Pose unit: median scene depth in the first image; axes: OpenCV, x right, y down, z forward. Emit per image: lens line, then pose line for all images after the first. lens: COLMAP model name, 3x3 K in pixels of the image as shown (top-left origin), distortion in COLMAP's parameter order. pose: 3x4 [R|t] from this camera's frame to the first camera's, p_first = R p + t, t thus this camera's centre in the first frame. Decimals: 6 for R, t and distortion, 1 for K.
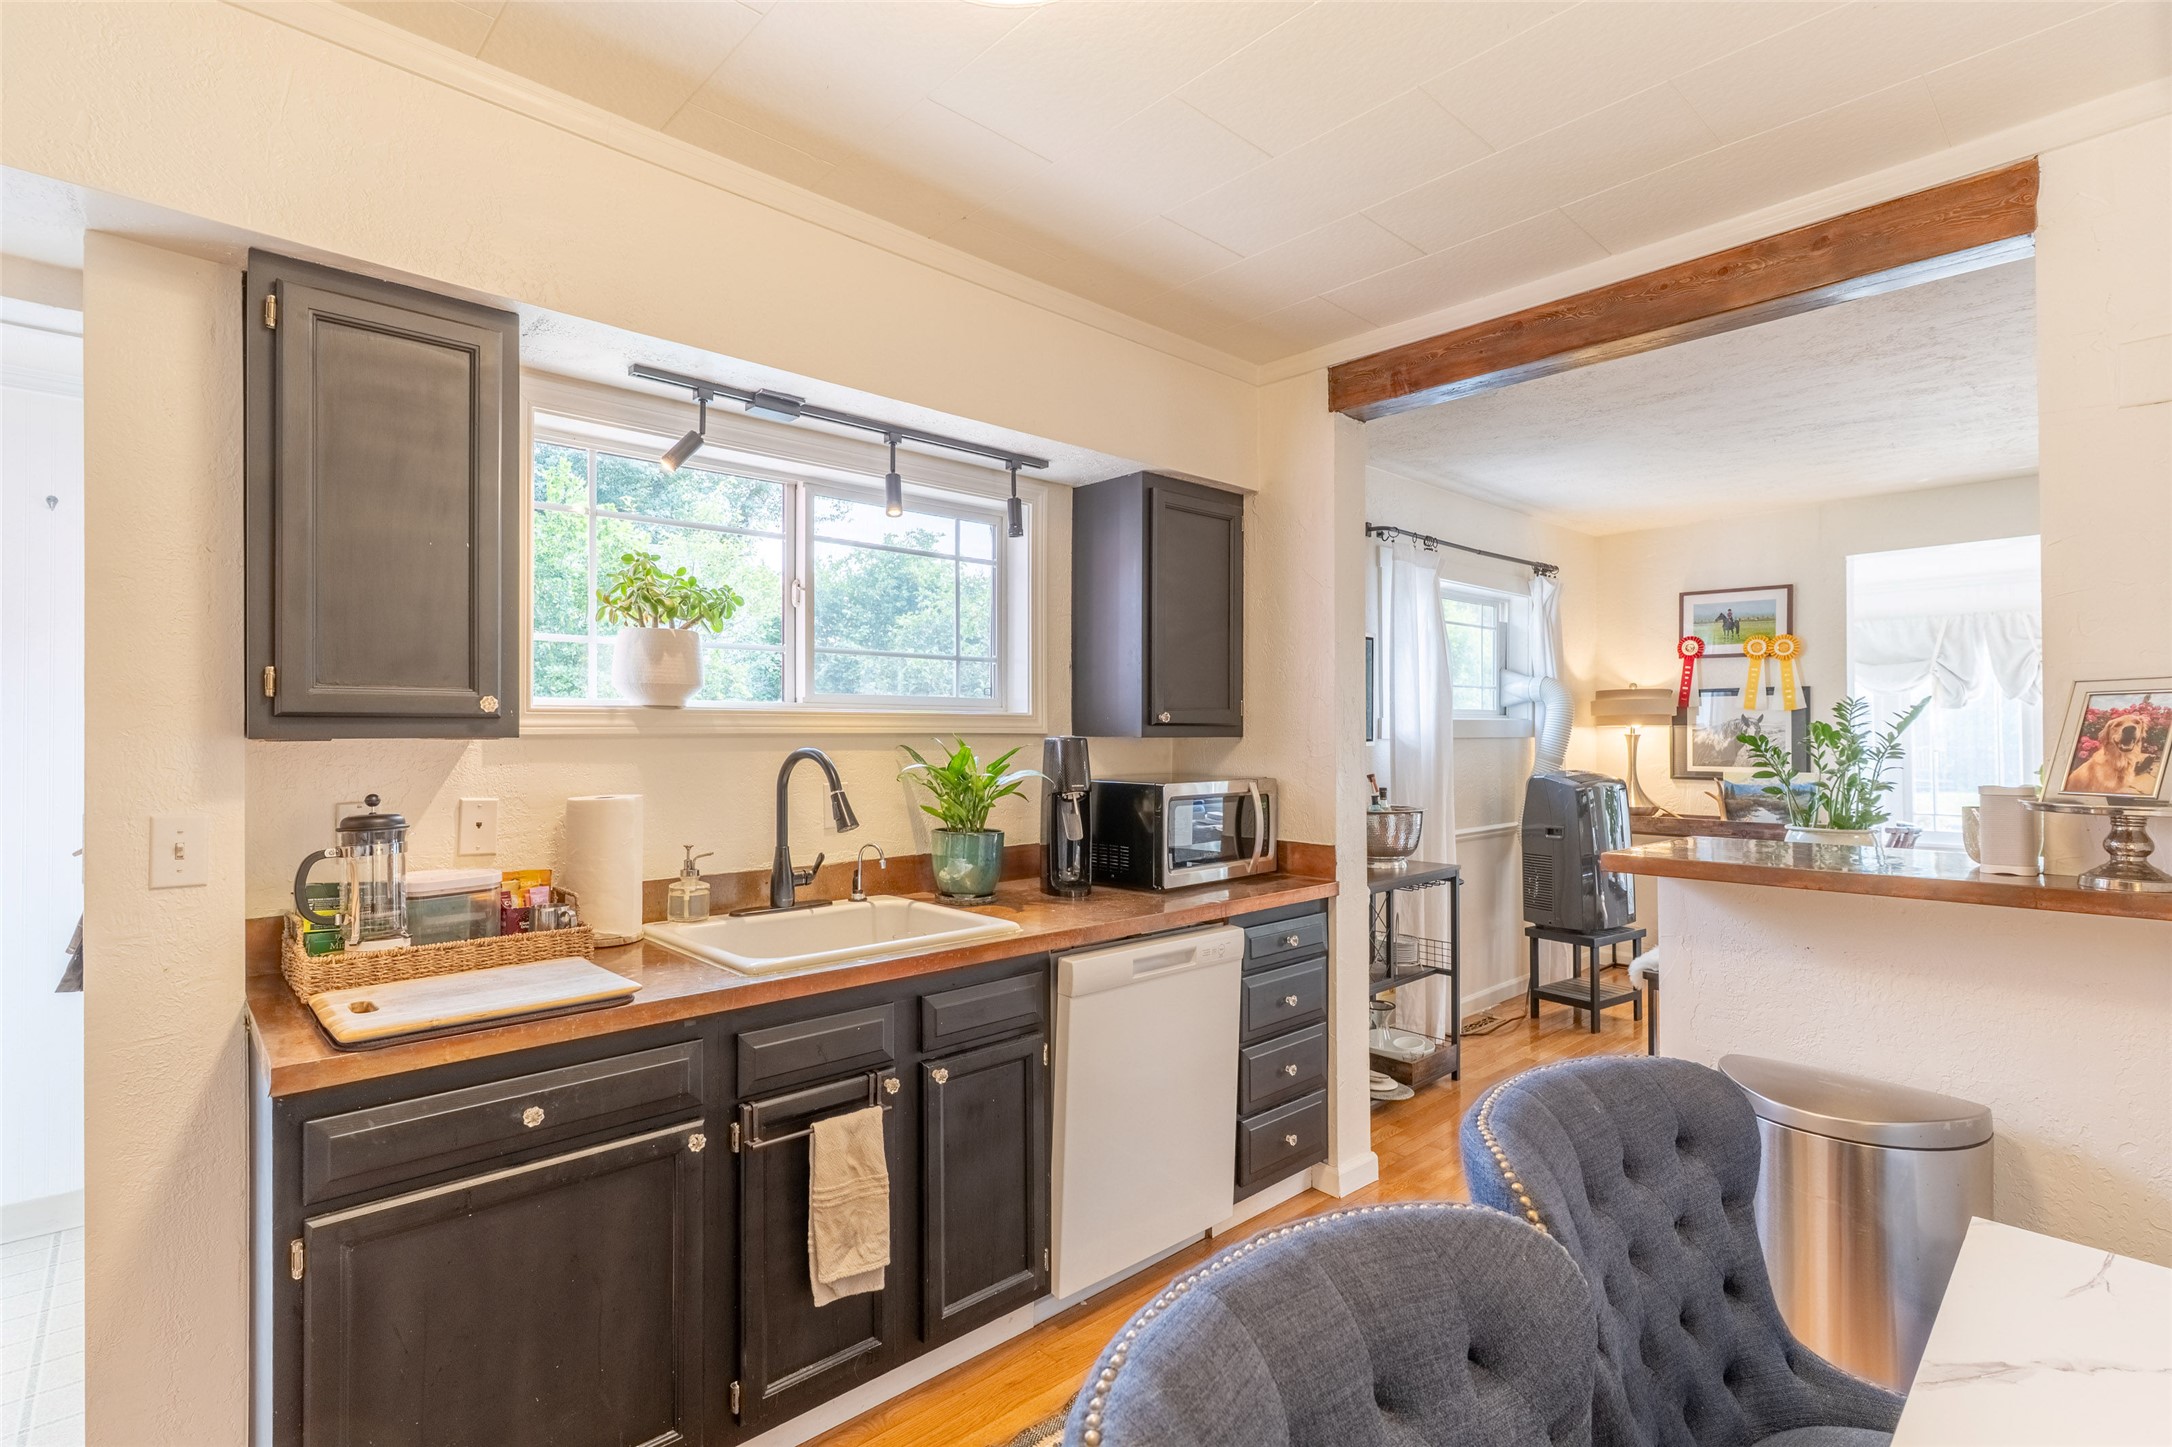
lens RADIAL K [[1025.9, 0, 1079.1], [0, 1025.9, 724.5], [0, 0, 1]] dist [0.003250, 0.000372]
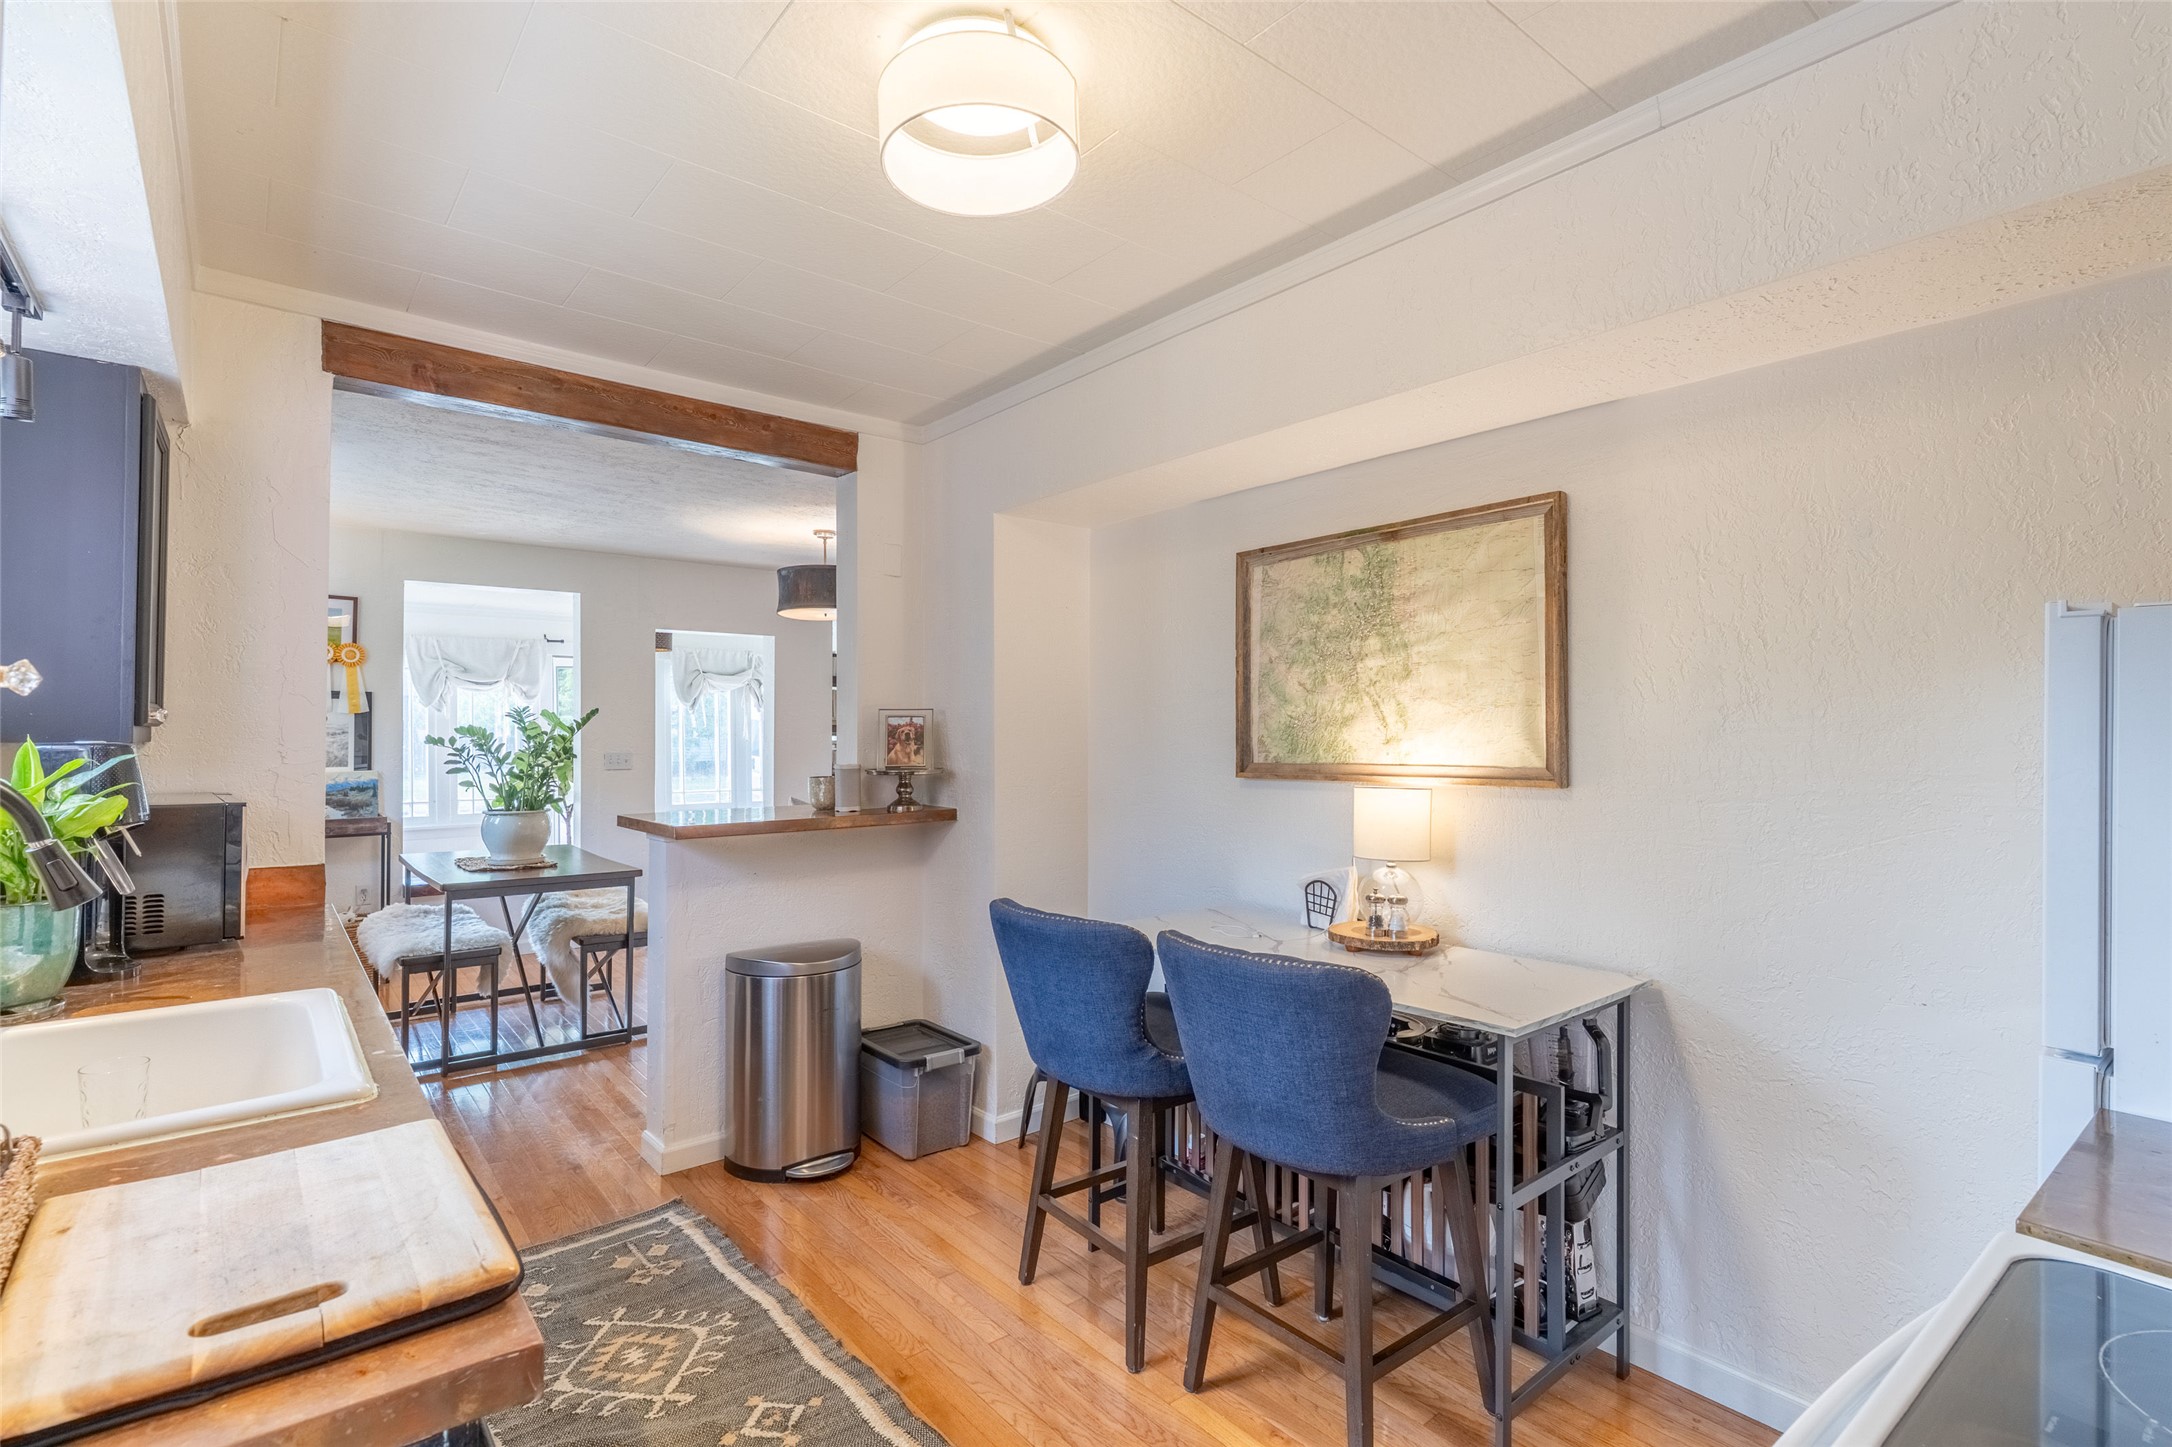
lens RADIAL K [[1025.9, 0, 1079.1], [0, 1025.9, 724.5], [0, 0, 1]] dist [0.003250, 0.000372]
pose [[0.062131, 0.007436, 0.998040, -0.778219], [-0.008069, 0.999943, -0.006948, -0.002024], [-0.998035, -0.007621, 0.062187, 0.394218]]
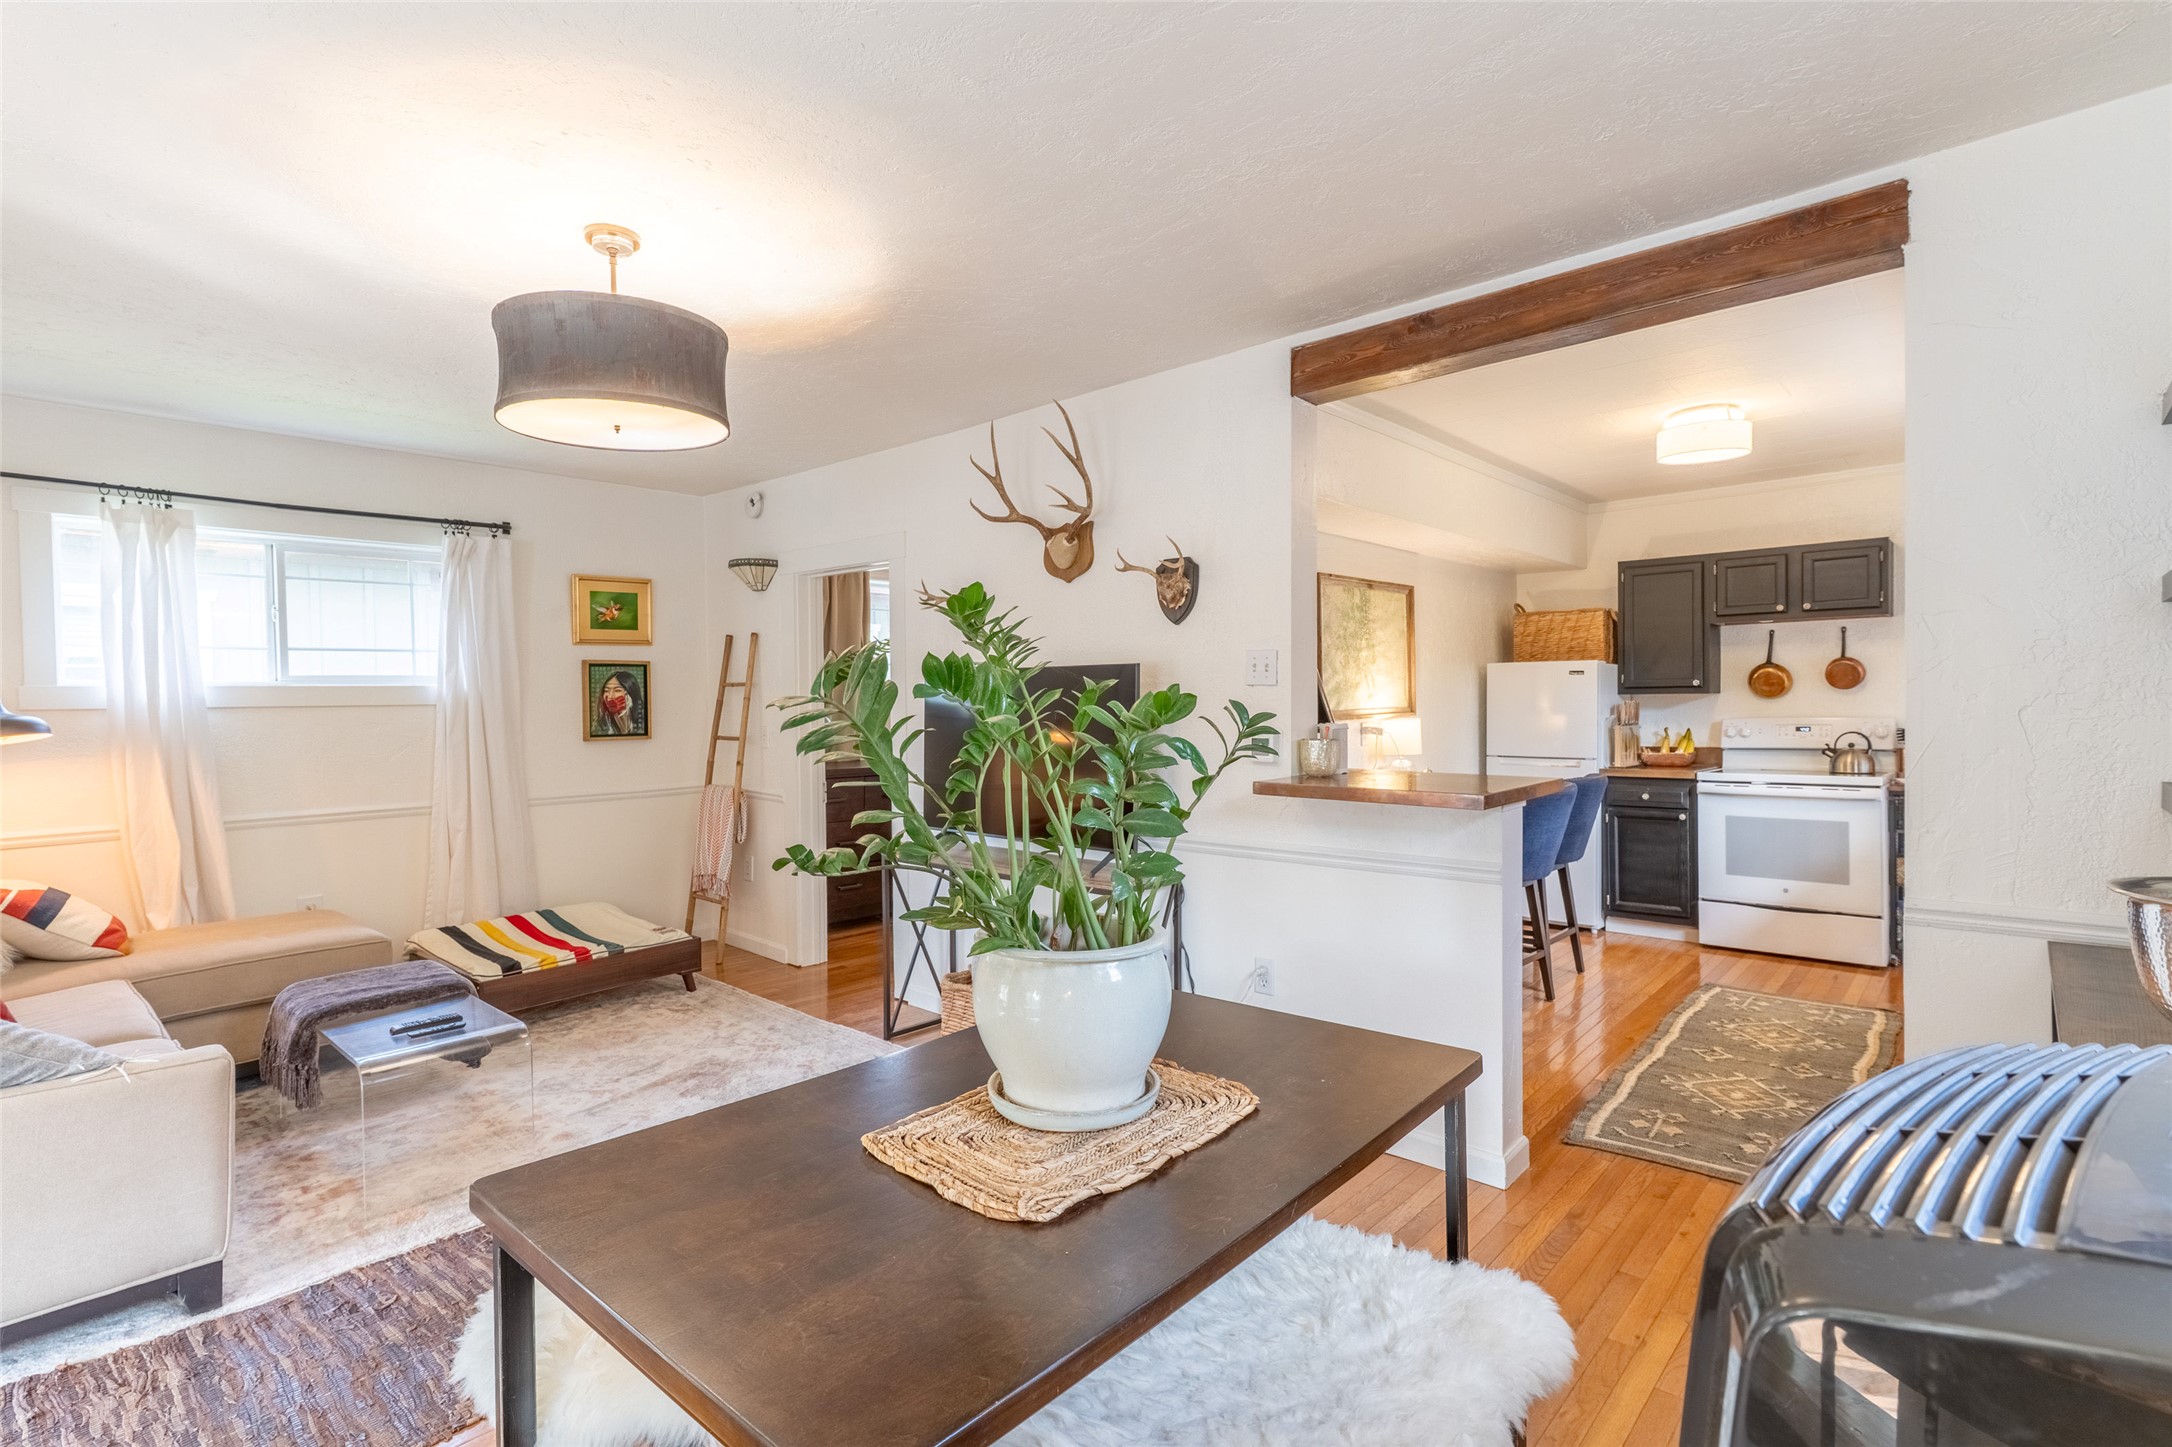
lens RADIAL K [[1025.8, 0, 1074.5], [0, 1025.8, 719.2], [0, 0, 1]] dist [0.002607, -0.000049]
pose [[-0.996425, 0.016000, -0.082954, 1.243787], [0.015200, 0.999832, 0.010266, 0.023601], [0.083104, 0.008968, -0.996500, 2.264718]]
